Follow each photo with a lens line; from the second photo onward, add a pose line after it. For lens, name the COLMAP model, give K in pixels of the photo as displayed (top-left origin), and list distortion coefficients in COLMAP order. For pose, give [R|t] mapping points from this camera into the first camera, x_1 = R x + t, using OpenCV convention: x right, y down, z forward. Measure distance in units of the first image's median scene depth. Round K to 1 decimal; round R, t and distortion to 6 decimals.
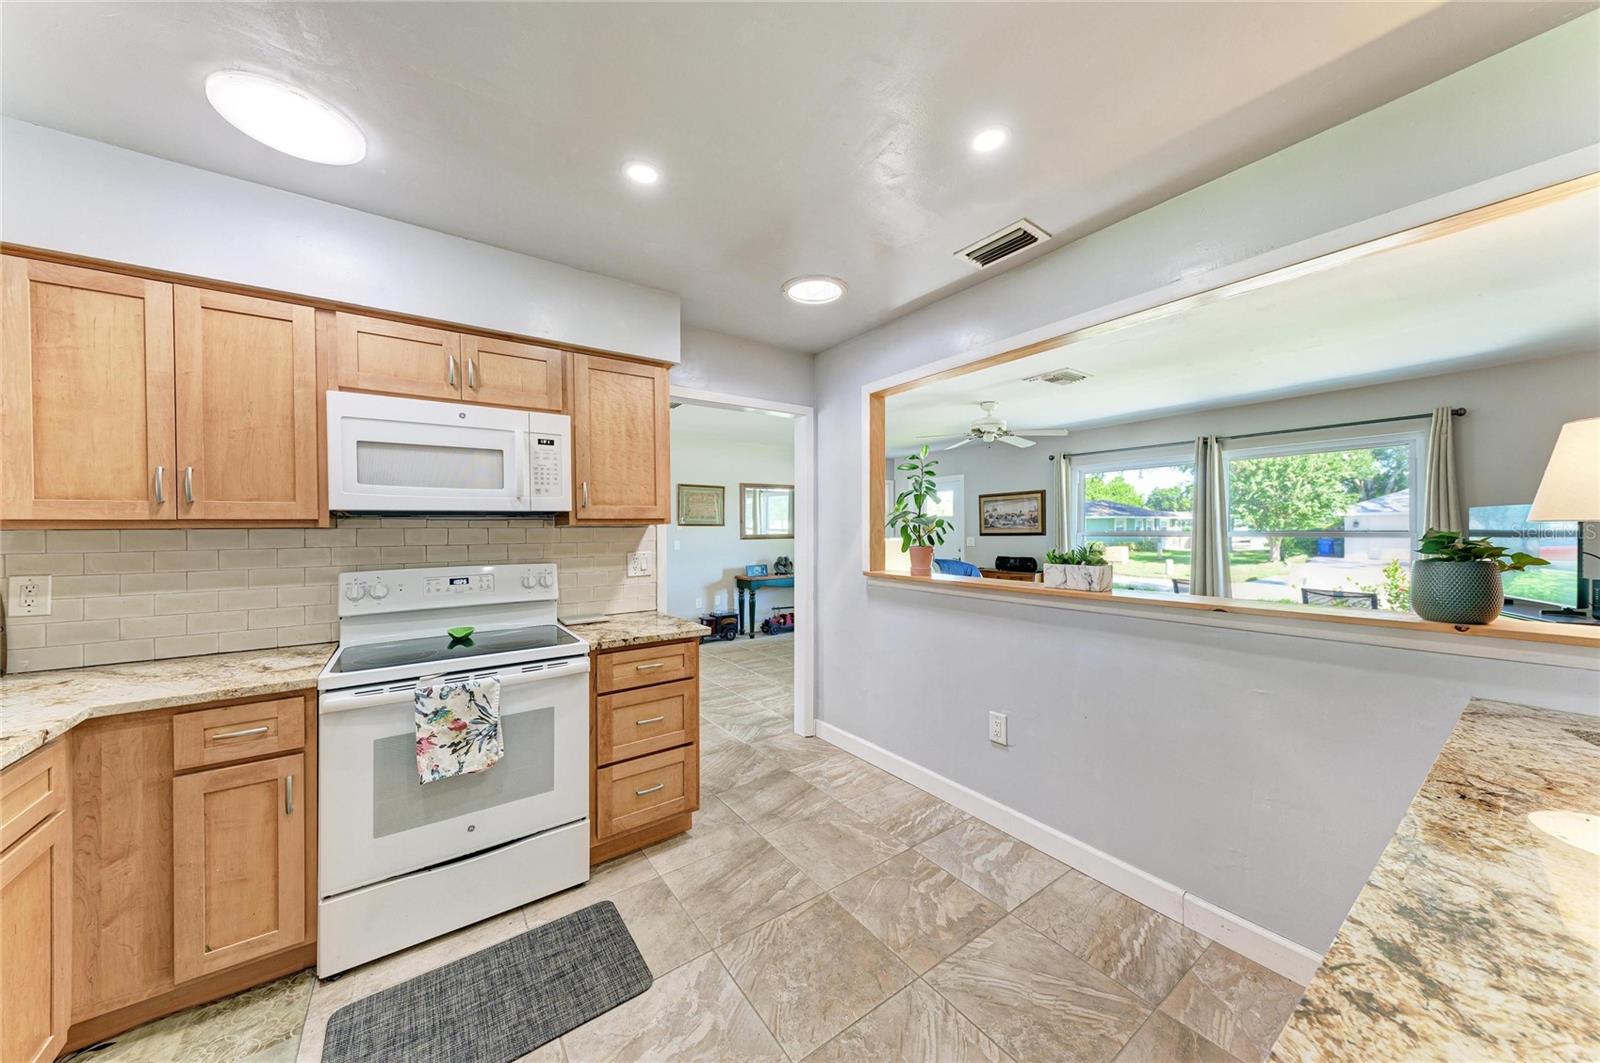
lens RADIAL K [[542.7, 0, 800.0], [0, 542.7, 531.5], [0, 0, 1]] dist [0.019568, -0.000016]
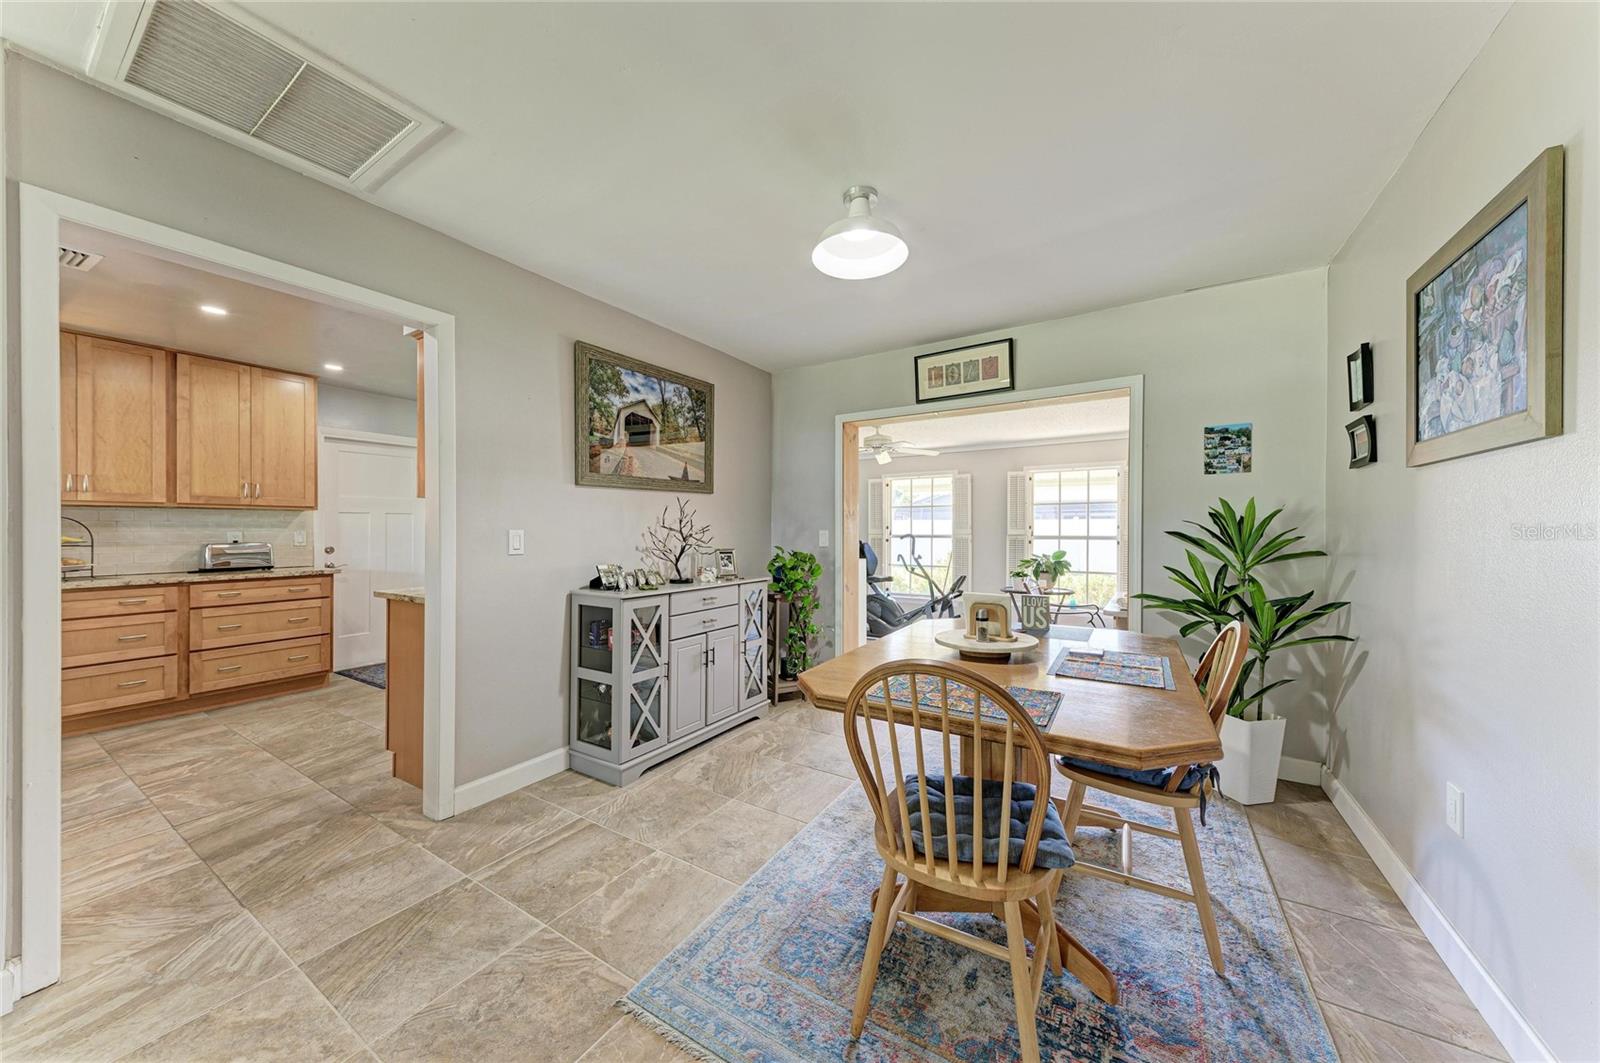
lens RADIAL K [[543.5, 0, 794.9], [0, 543.5, 530.7], [0, 0, 1]] dist [0.019519, -0.003531]
pose [[-0.927118, 0.011350, -0.374597, -0.435128], [0.008070, 0.999914, 0.010324, 0.035013], [0.374682, 0.006548, -0.927130, 1.873407]]
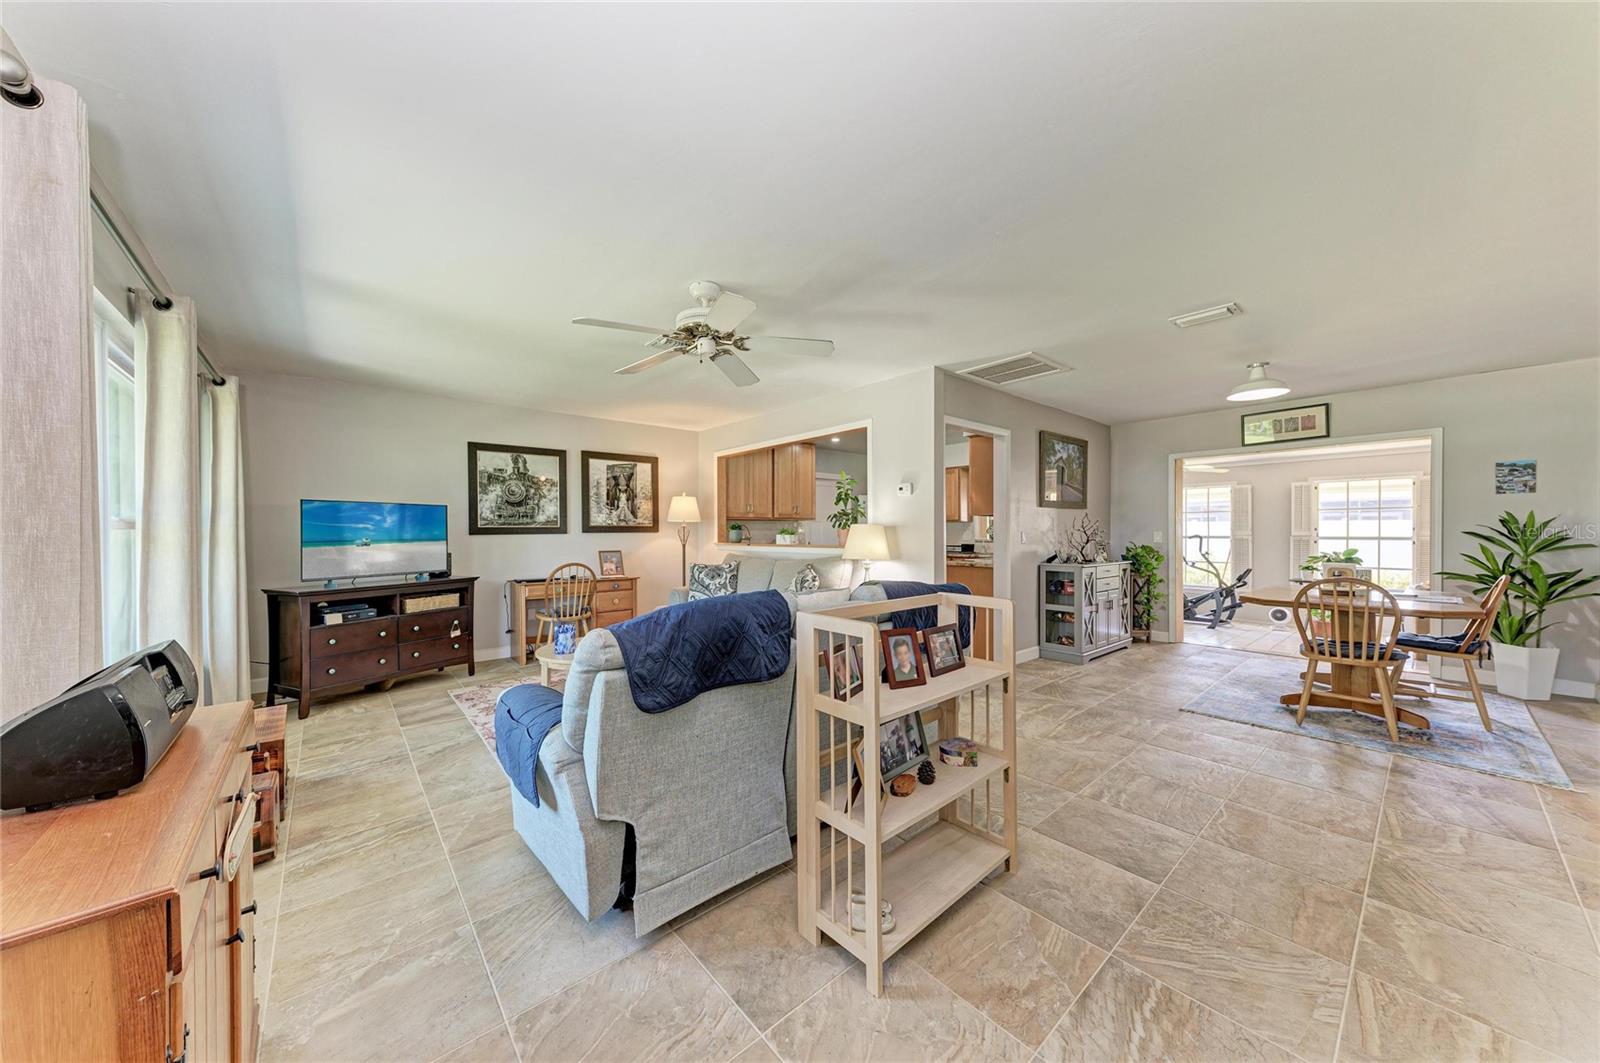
lens RADIAL K [[543.5, 0, 794.9], [0, 543.5, 530.7], [0, 0, 1]] dist [0.019519, -0.003531]
pose [[-0.996070, 0.011059, -0.087881, 0.498508], [0.010875, 0.999938, 0.002575, 0.025481], [0.087904, 0.001609, -0.996128, 2.538983]]
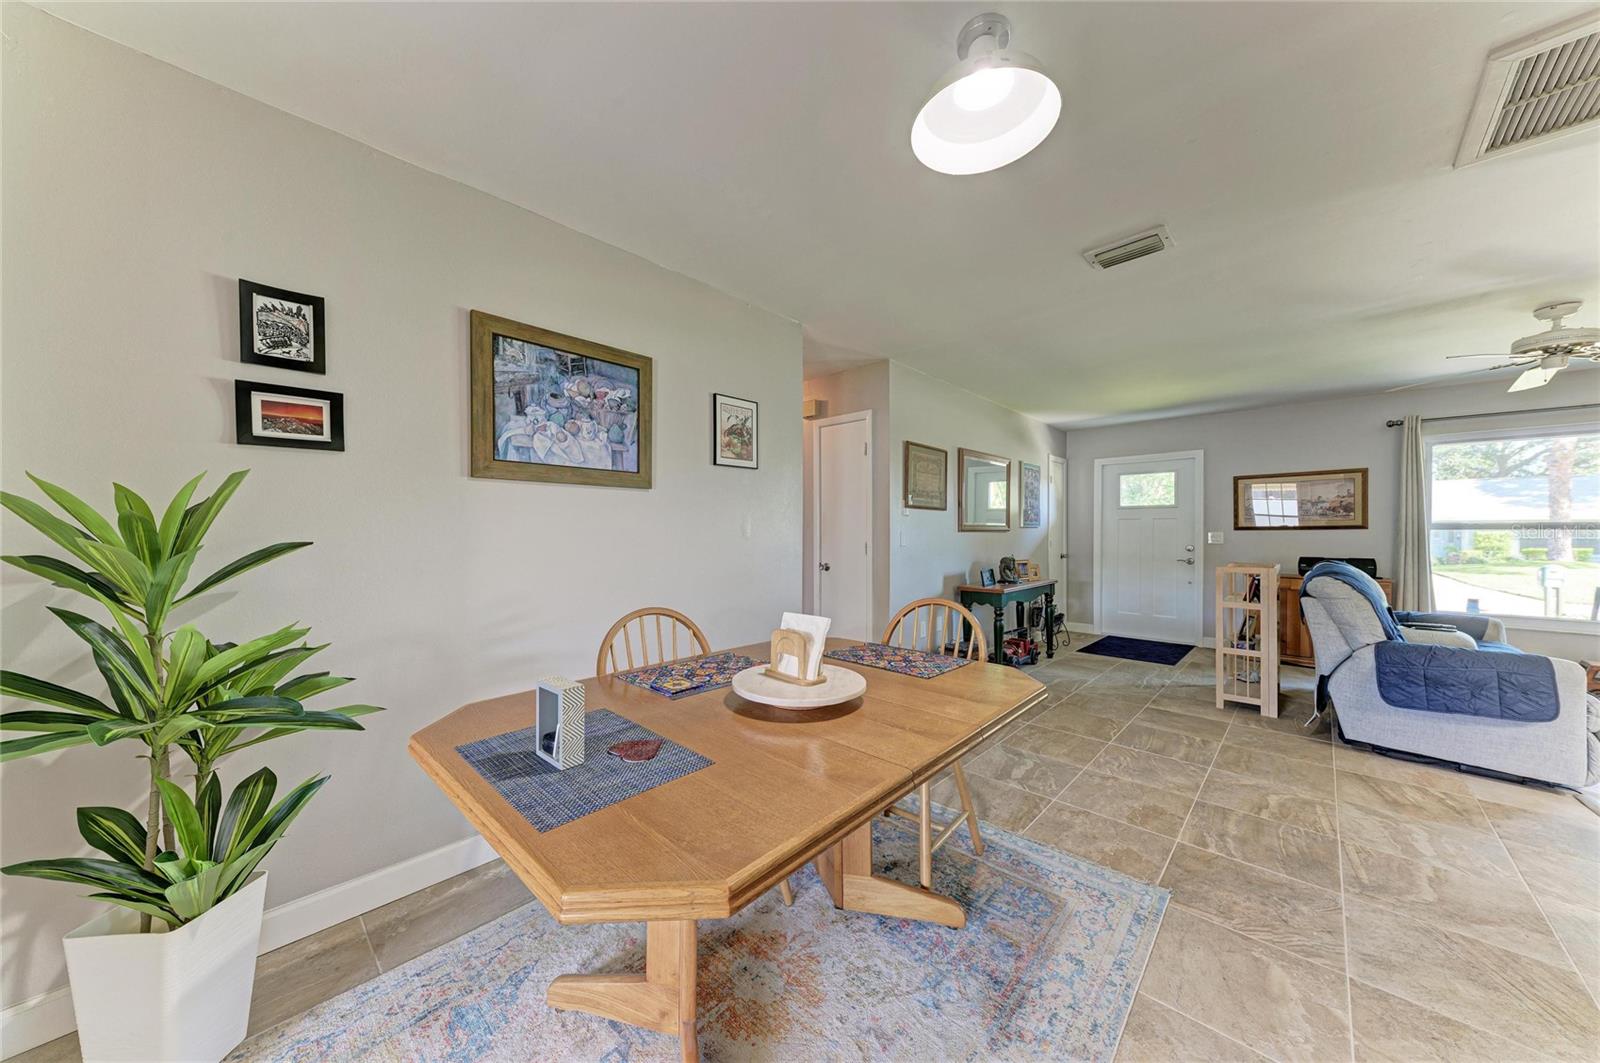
lens RADIAL K [[543.5, 0, 794.9], [0, 543.5, 530.7], [0, 0, 1]] dist [0.019519, -0.003531]
pose [[0.982965, 0.008979, 0.183575, -0.989261], [-0.007661, 0.999940, -0.007886, 0.046006], [-0.183635, 0.006345, 0.982974, 0.865820]]
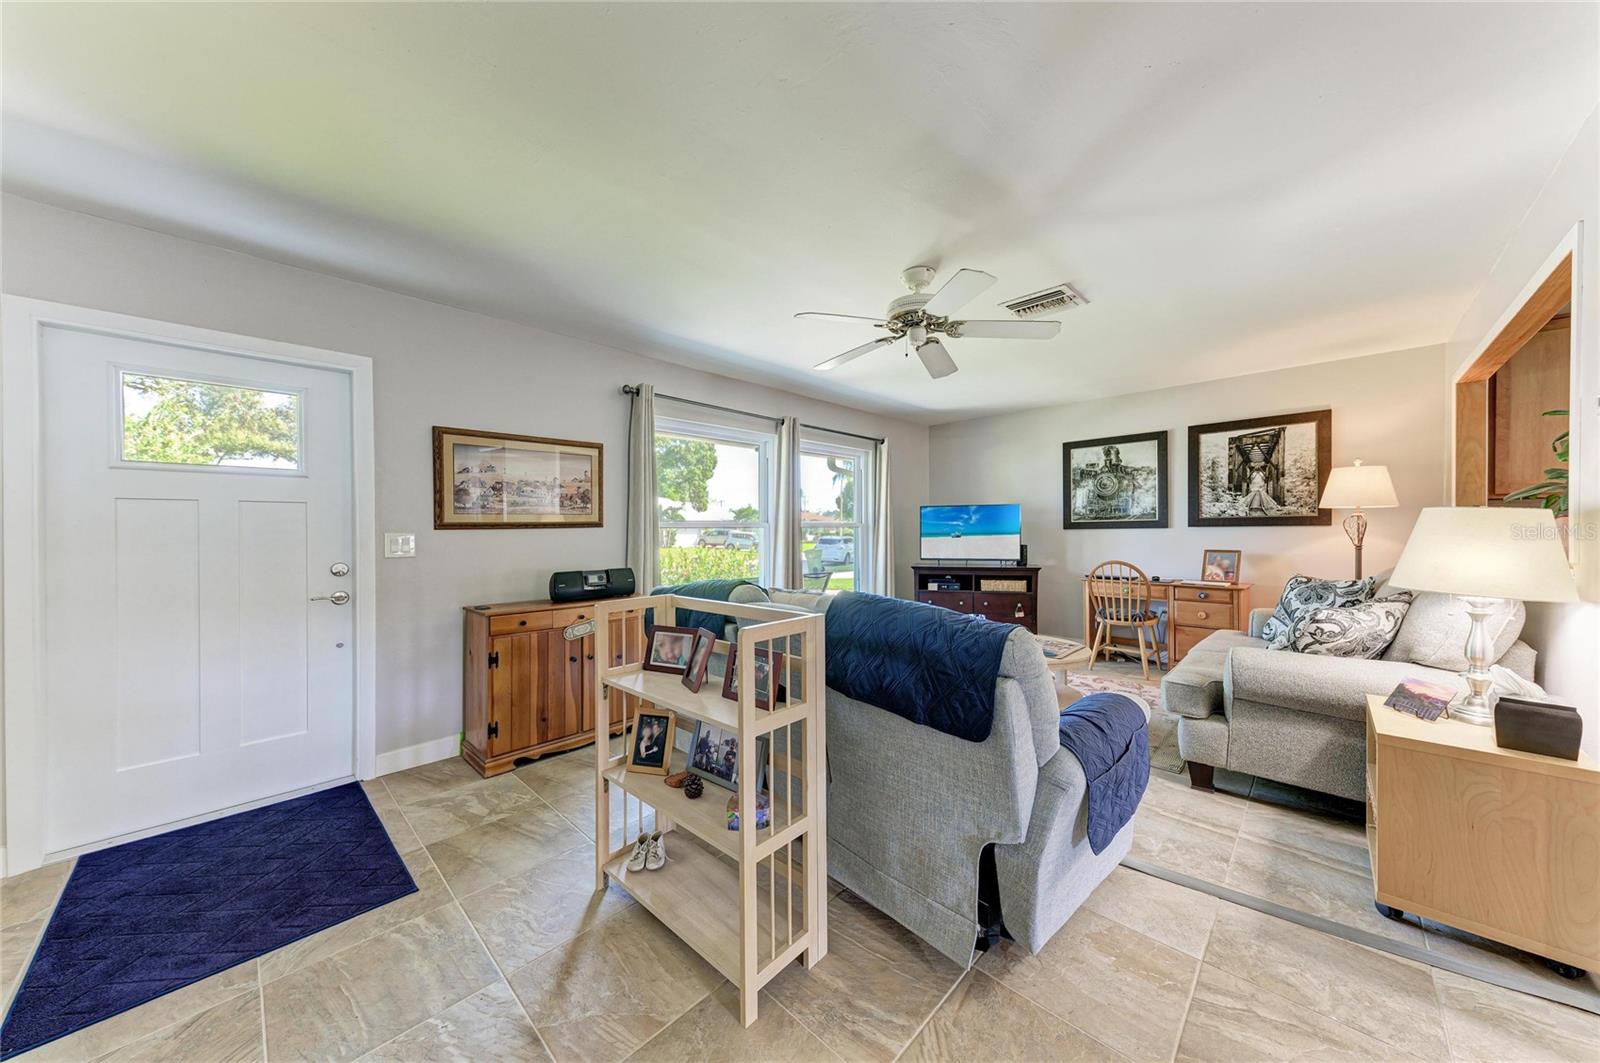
lens RADIAL K [[537.3, 0, 806.5], [0, 537.3, 532.3], [0, 0, 1]] dist [0.031322, -0.008014]
pose [[-0.188511, 0.003715, 0.982064, -0.257346], [0.013275, 0.999911, -0.001234, 0.032972], [-0.981981, 0.012805, -0.188543, 1.953633]]
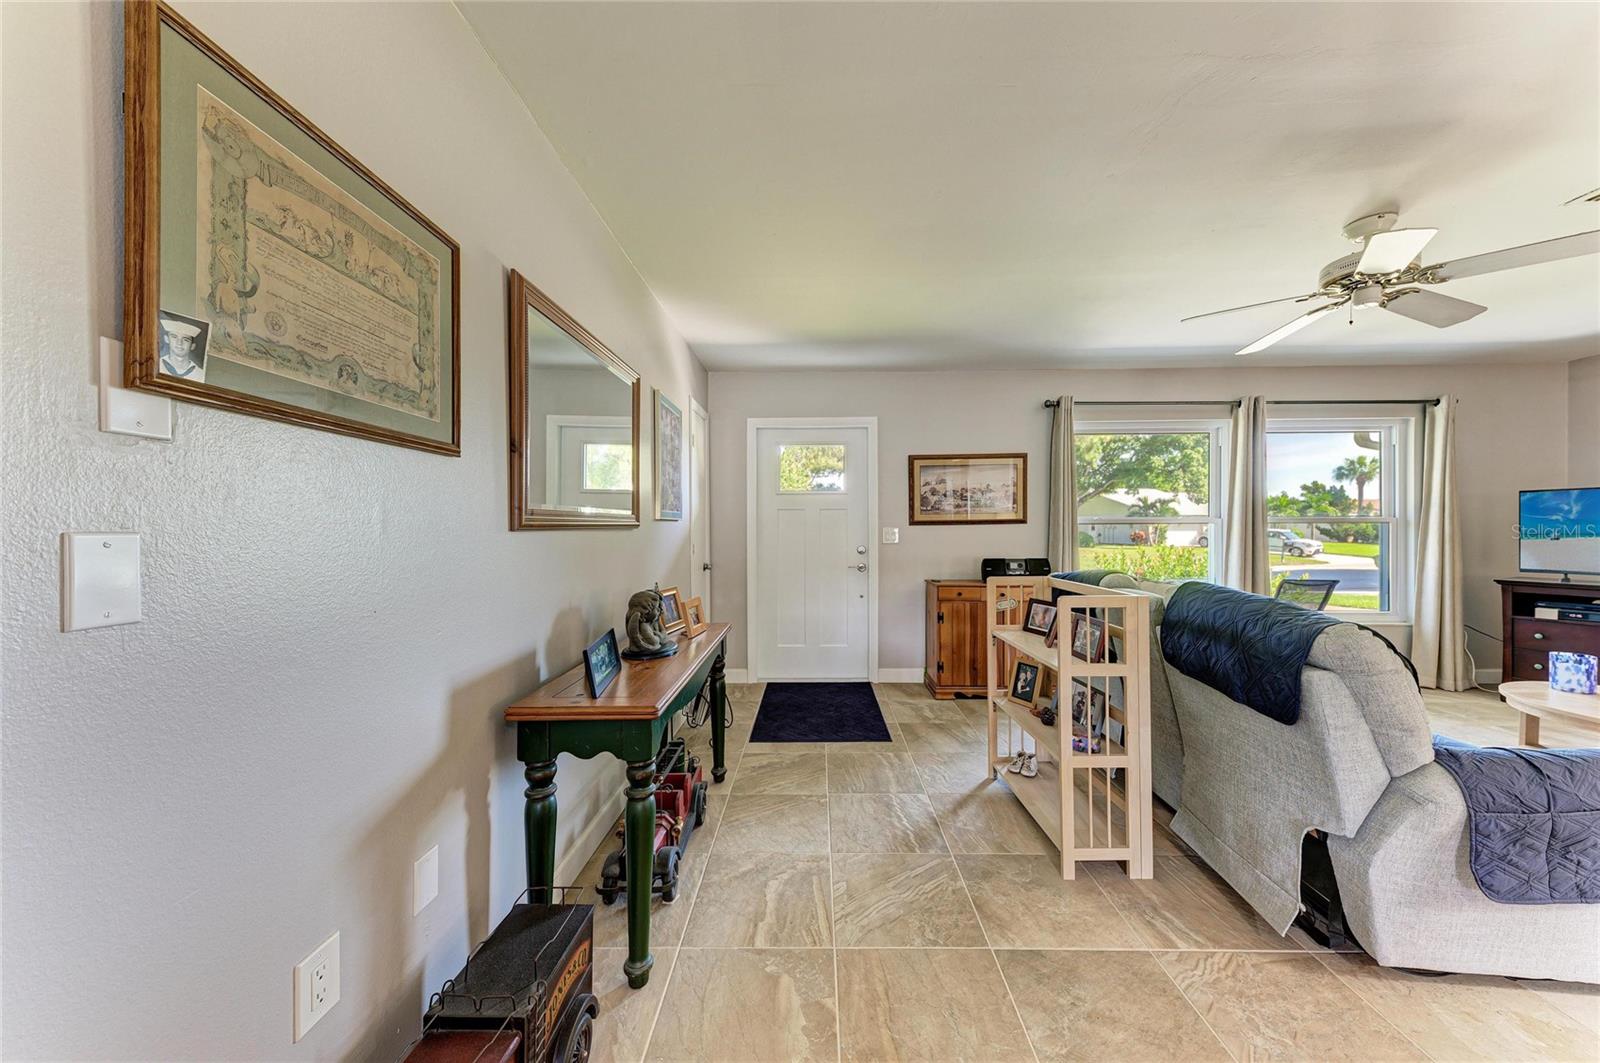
lens RADIAL K [[545.0, 0, 806.4], [0, 545.0, 526.7], [0, 0, 1]] dist [-0.000145, 0.000021]
pose [[0.597278, 0.006537, 0.802007, -0.487139], [0.002970, 0.999942, -0.010362, 0.036009], [-0.802029, 0.008571, 0.597224, 1.784650]]
